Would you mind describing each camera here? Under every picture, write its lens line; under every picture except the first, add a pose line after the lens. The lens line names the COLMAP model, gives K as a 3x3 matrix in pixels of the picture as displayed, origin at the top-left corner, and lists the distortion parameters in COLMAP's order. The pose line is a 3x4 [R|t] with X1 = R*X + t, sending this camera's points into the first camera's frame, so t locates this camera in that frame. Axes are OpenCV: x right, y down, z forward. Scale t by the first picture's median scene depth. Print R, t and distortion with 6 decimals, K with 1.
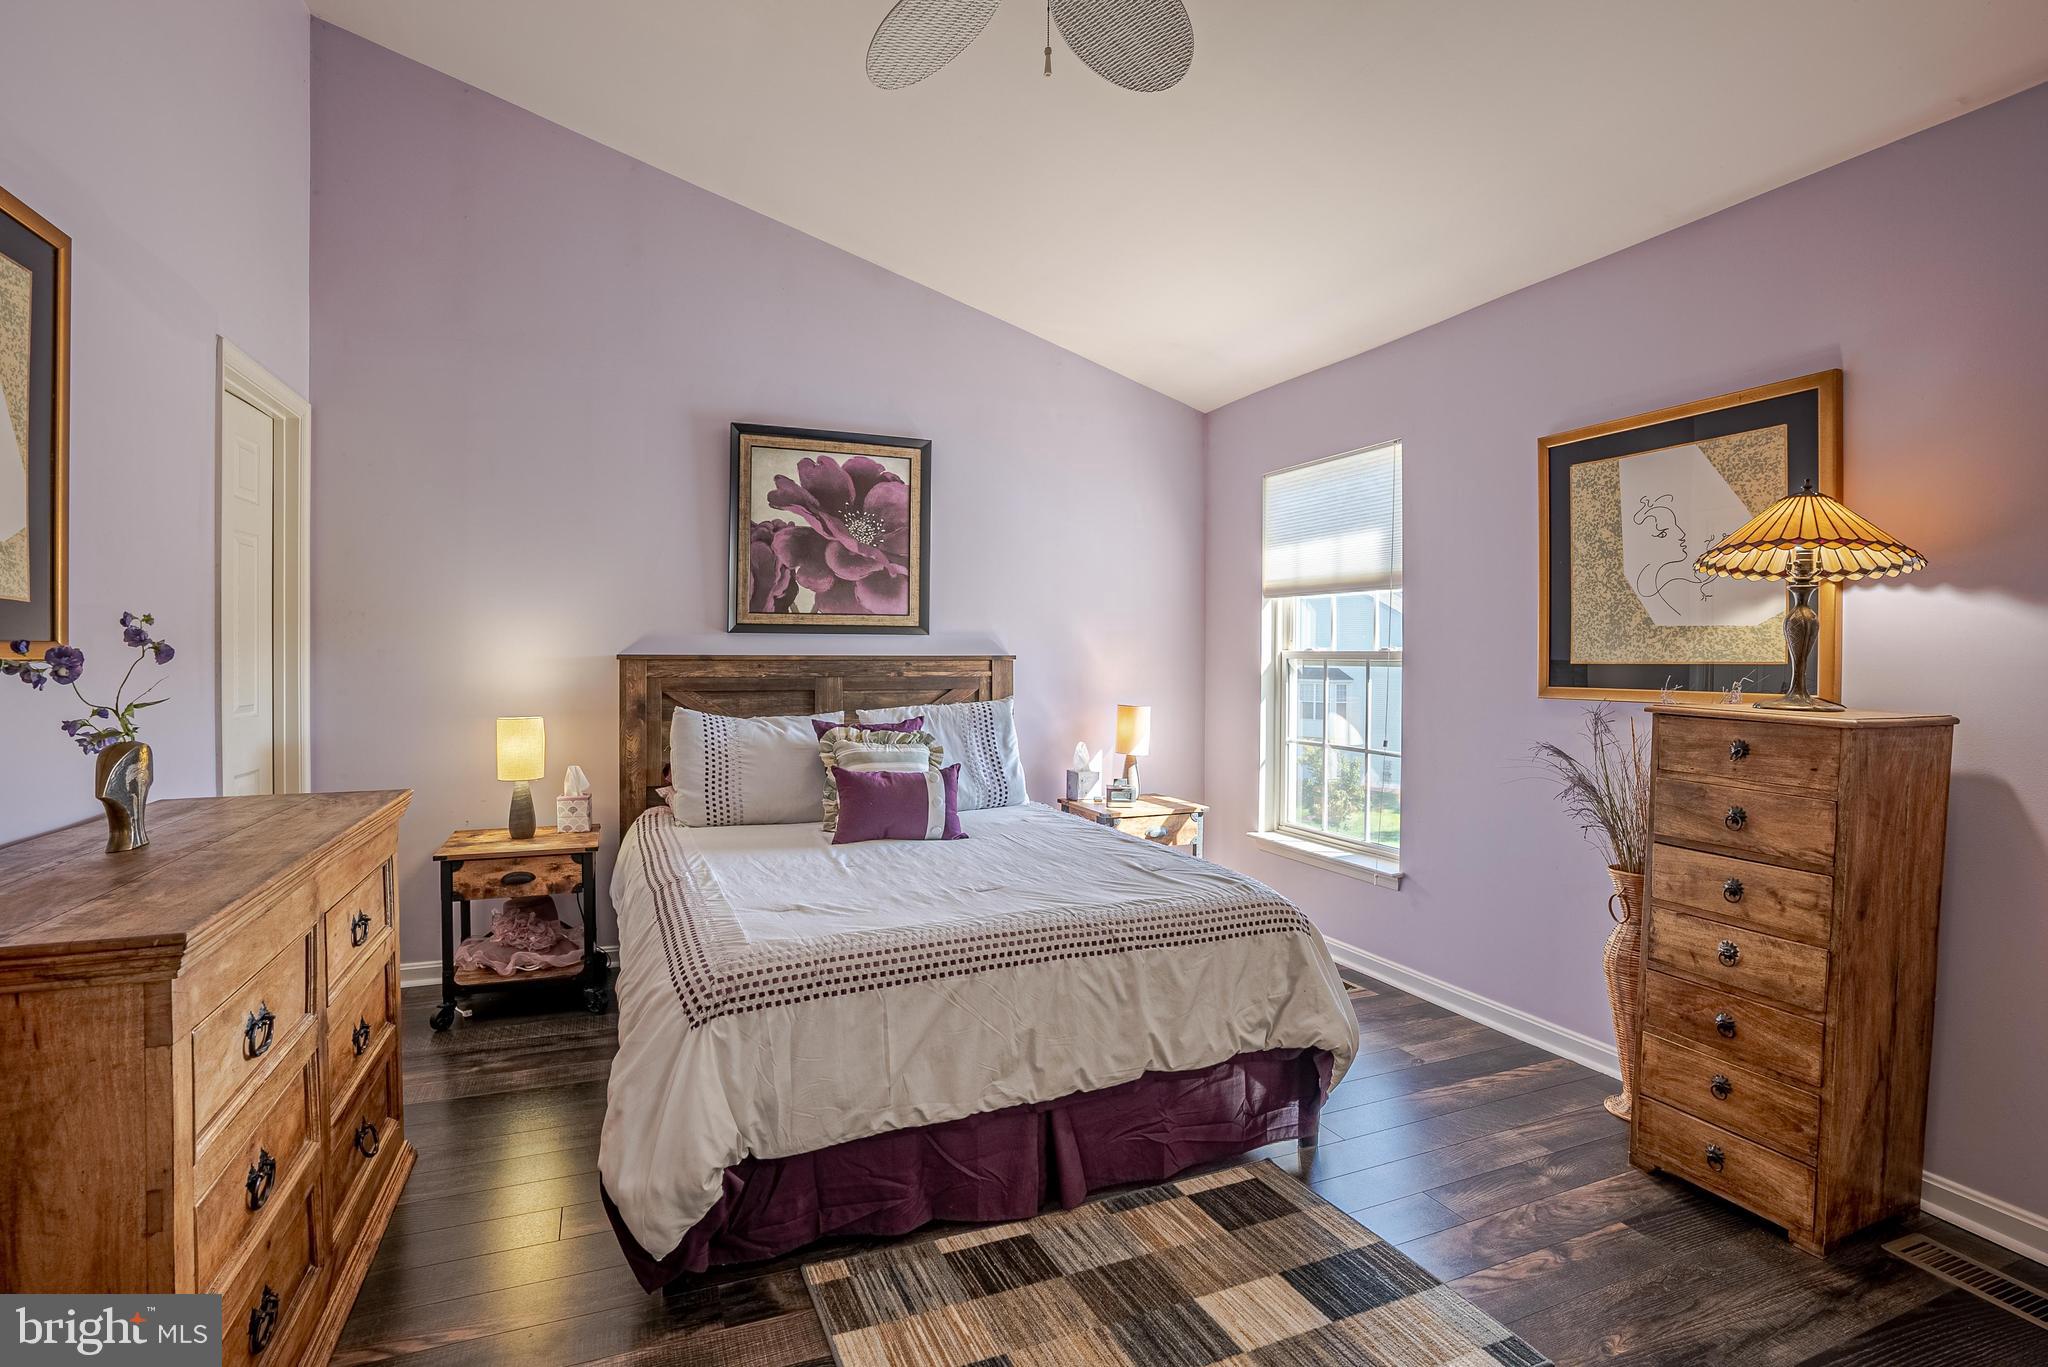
lens RADIAL K [[967.0, 0, 1003.8], [0, 967.0, 667.1], [0, 0, 1]] dist [-0.068254, 0.027102]
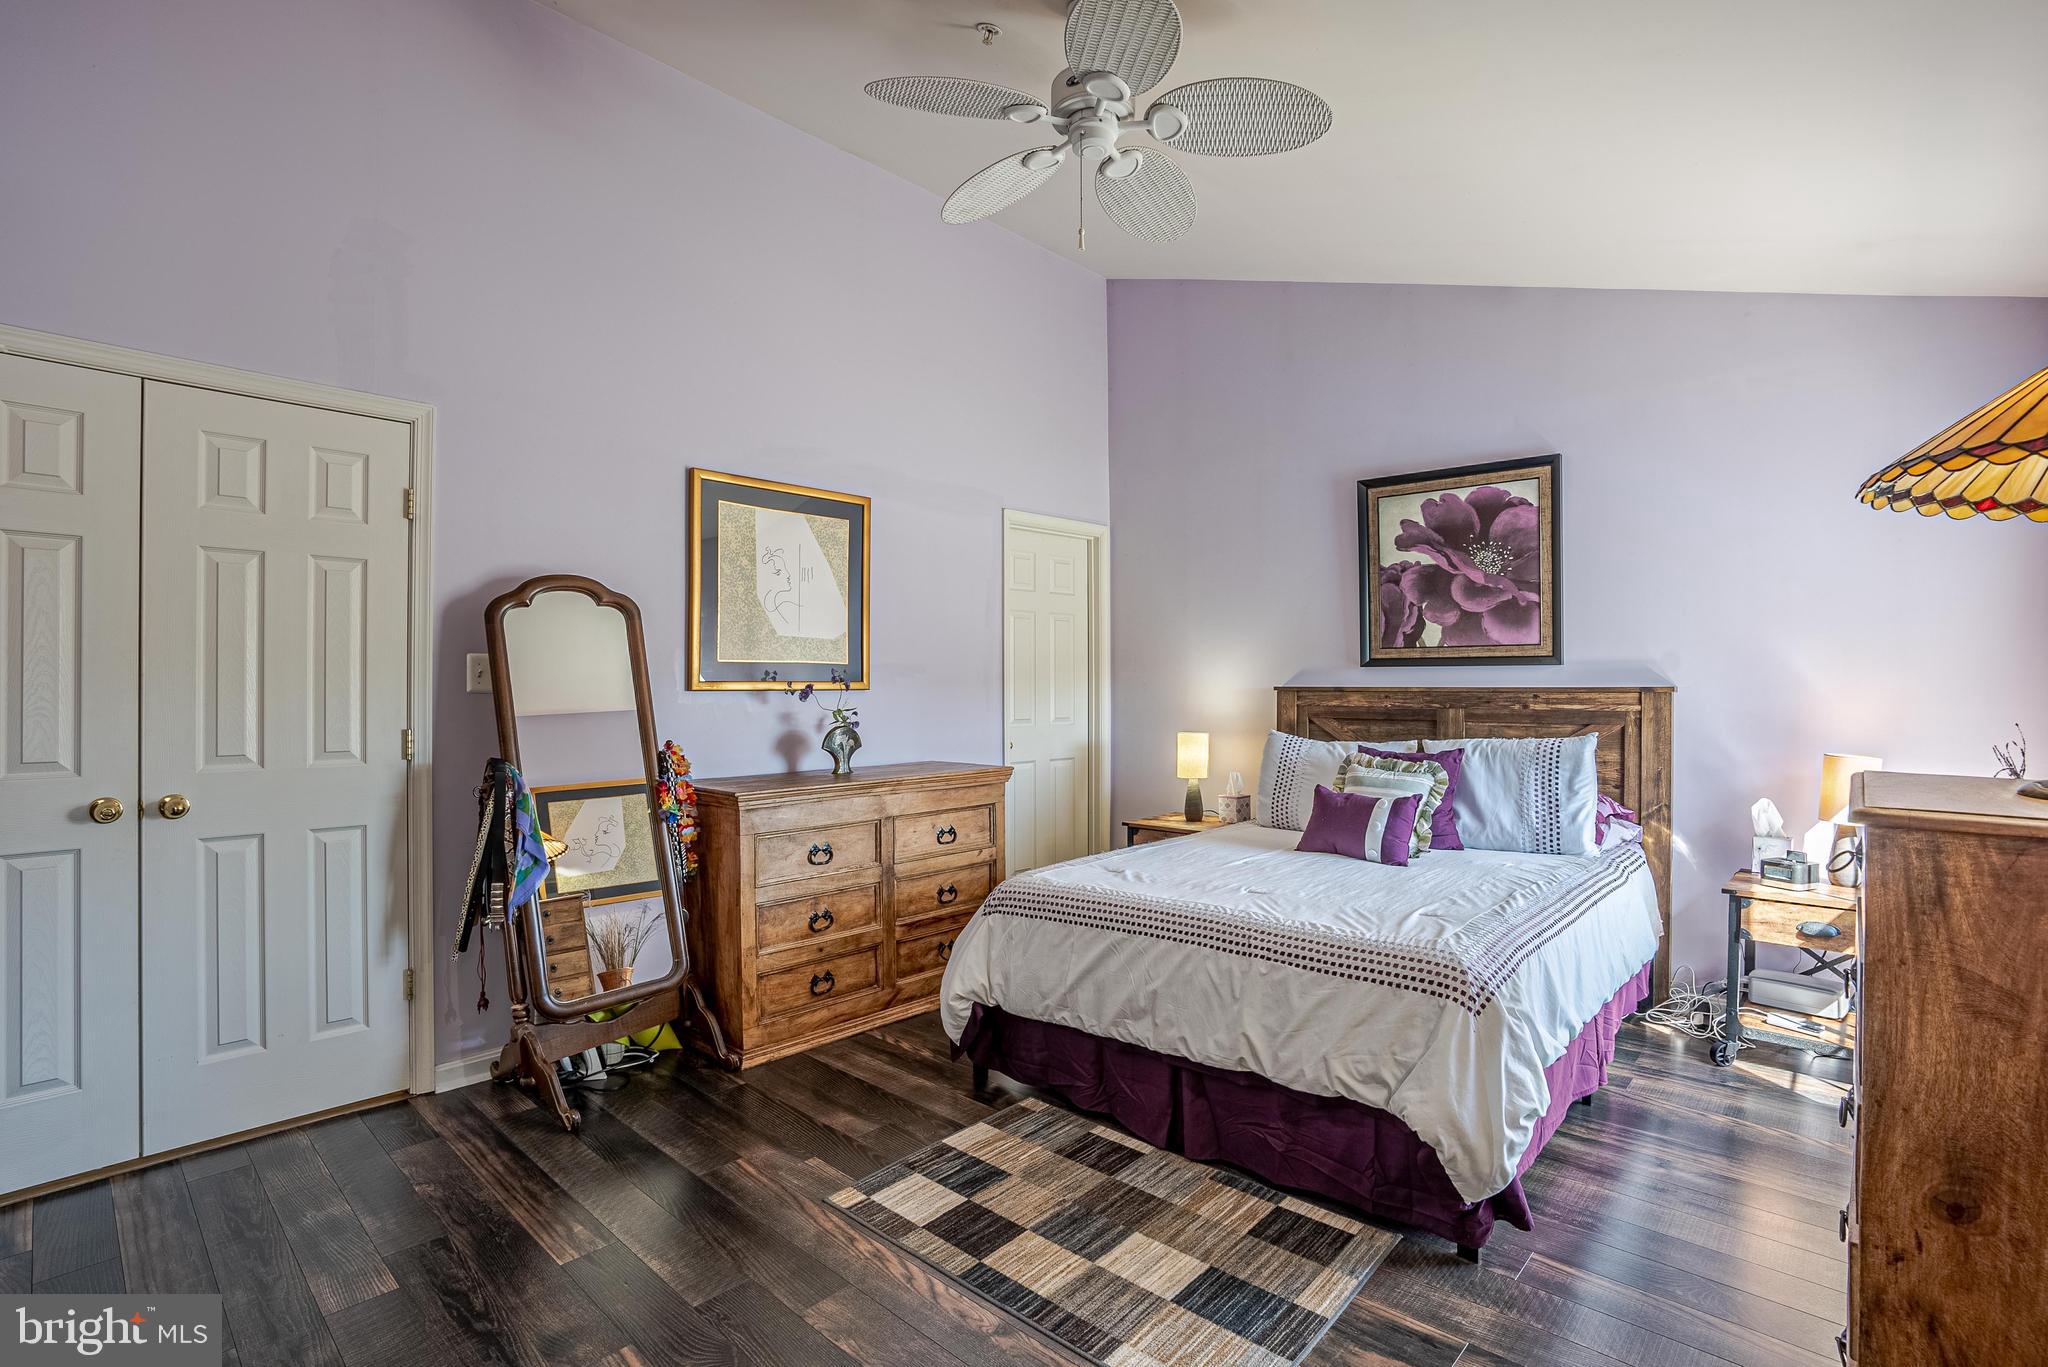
lens RADIAL K [[955.9, 0, 1021.4], [0, 955.9, 690.7], [0, 0, 1]] dist [-0.077289, 0.030616]
pose [[0.428597, 0.001541, -0.903494, 0.539329], [-0.009733, 0.999948, -0.002912, -0.000885], [0.903443, 0.010041, 0.428590, 0.163019]]
